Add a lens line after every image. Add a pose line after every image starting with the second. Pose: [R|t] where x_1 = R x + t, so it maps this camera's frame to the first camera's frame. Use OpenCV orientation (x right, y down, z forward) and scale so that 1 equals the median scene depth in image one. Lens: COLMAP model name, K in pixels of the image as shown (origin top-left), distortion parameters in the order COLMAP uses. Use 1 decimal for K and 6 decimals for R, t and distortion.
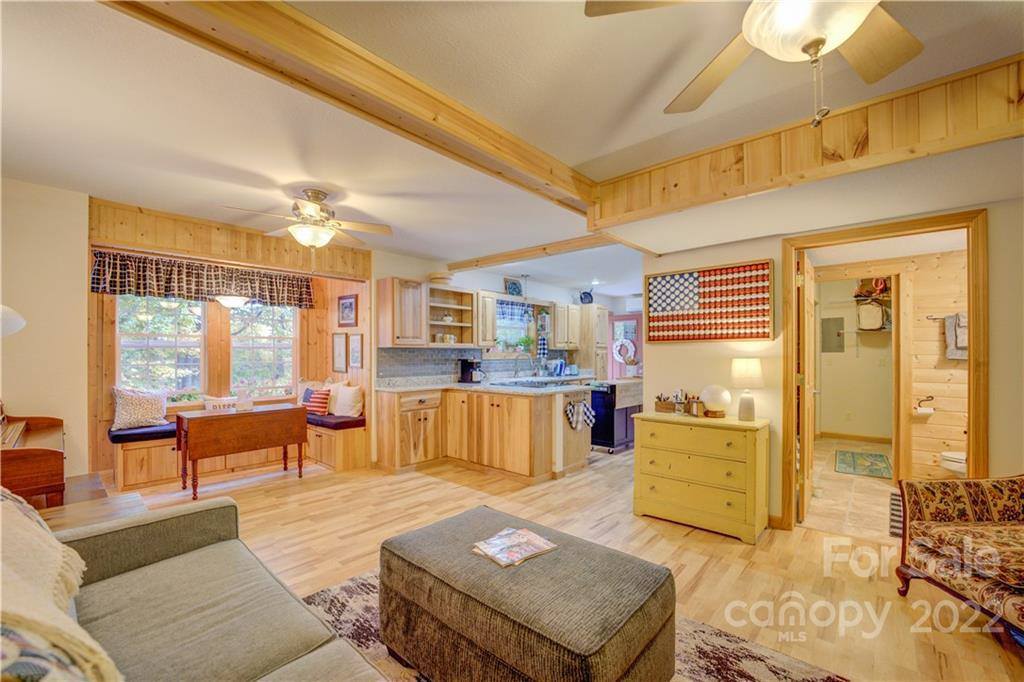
lens RADIAL K [[420.4, 0, 537.8], [0, 420.4, 354.8], [0, 0, 1]] dist [-0.019876, -0.000600]
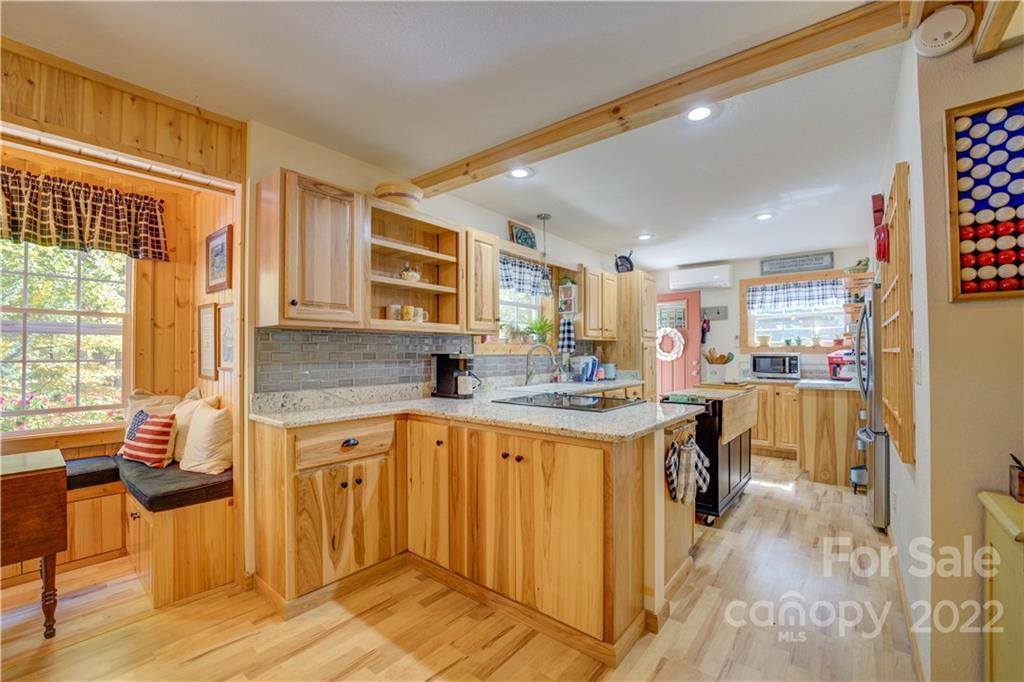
lens RADIAL K [[420.4, 0, 508.7], [0, 420.4, 348.3], [0, 0, 1]] dist [-0.019876, -0.000600]
pose [[0.999728, -0.003903, -0.022982, -0.085502], [0.003566, 0.999886, -0.014684, 0.012916], [0.023037, 0.014598, 0.999628, 0.509122]]
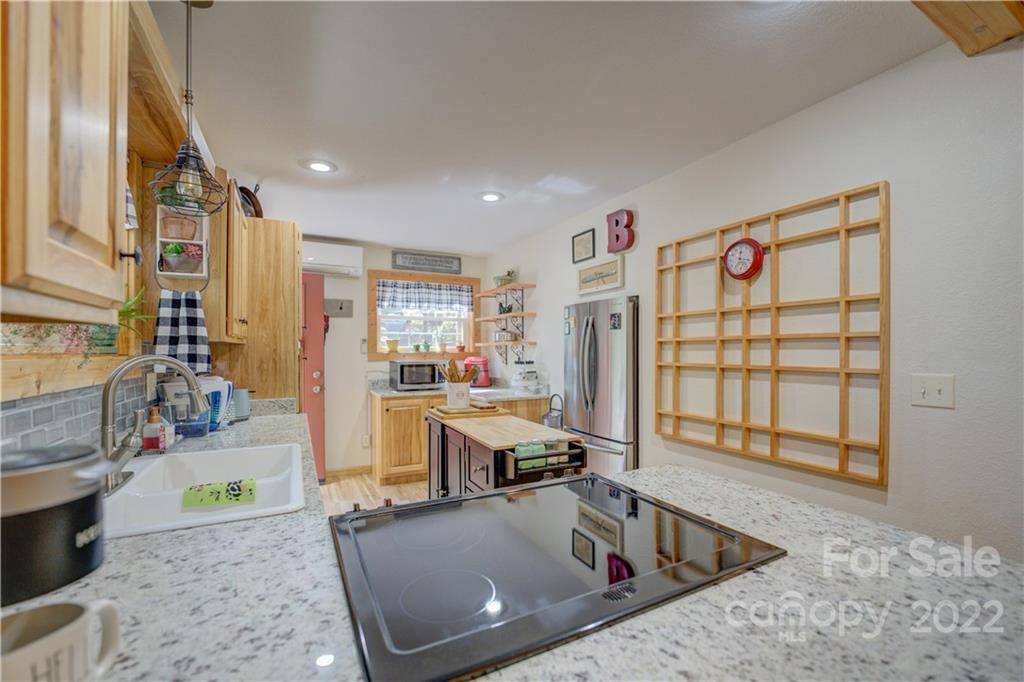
lens RADIAL K [[420.4, 0, 514.6], [0, 420.4, 349.0], [0, 0, 1]] dist [-0.019876, -0.000600]
pose [[0.403429, 0.000217, 0.915011, -0.193326], [0.005702, 0.999980, -0.002751, -0.008677], [-0.914993, 0.006327, 0.403420, 0.991197]]
